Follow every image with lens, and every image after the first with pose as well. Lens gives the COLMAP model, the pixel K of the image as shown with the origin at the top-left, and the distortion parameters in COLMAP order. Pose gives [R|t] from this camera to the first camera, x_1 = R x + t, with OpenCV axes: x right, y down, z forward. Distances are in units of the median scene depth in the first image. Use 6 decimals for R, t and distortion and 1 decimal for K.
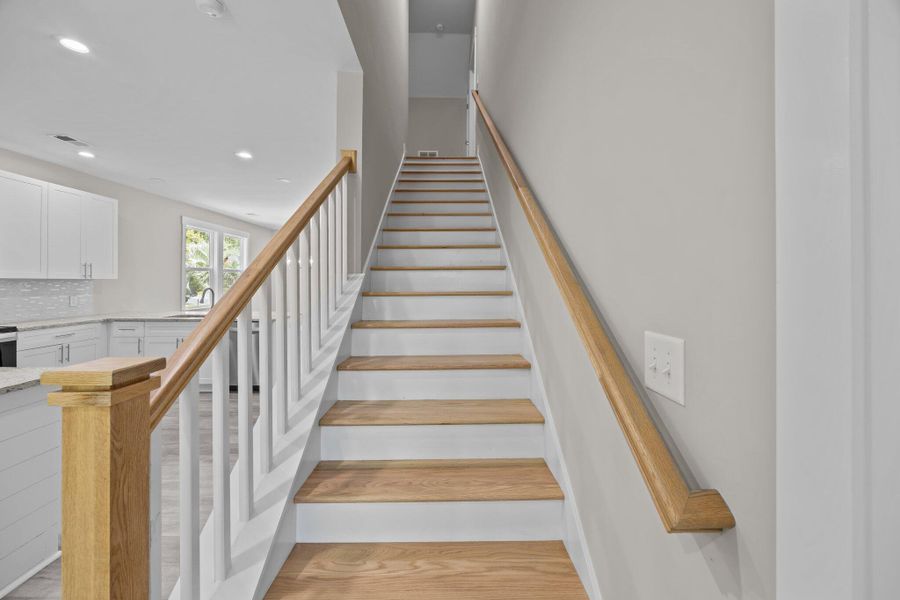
lens RADIAL K [[355.5, 0, 444.5], [0, 355.5, 278.1], [0, 0, 1]] dist [-0.000717, -0.000190]
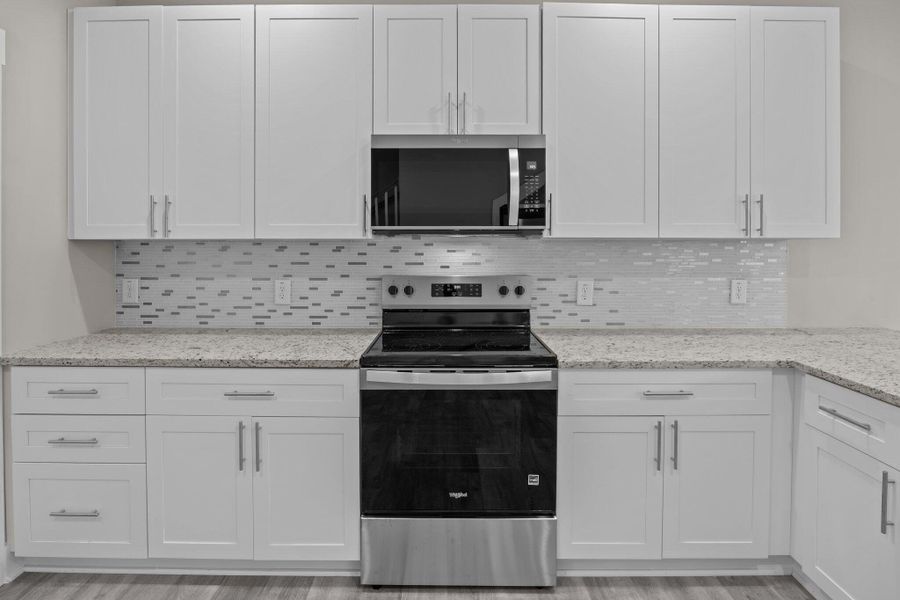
lens RADIAL K [[442.8, 0, 447.6], [0, 442.8, 254.6], [0, 0, 1]] dist [-0.006585, 0.000718]
pose [[0.013581, 0.015501, -0.999788, -0.567853], [0.007463, 0.999850, 0.015603, 0.010528], [0.999880, -0.007674, 0.013463, 0.700064]]
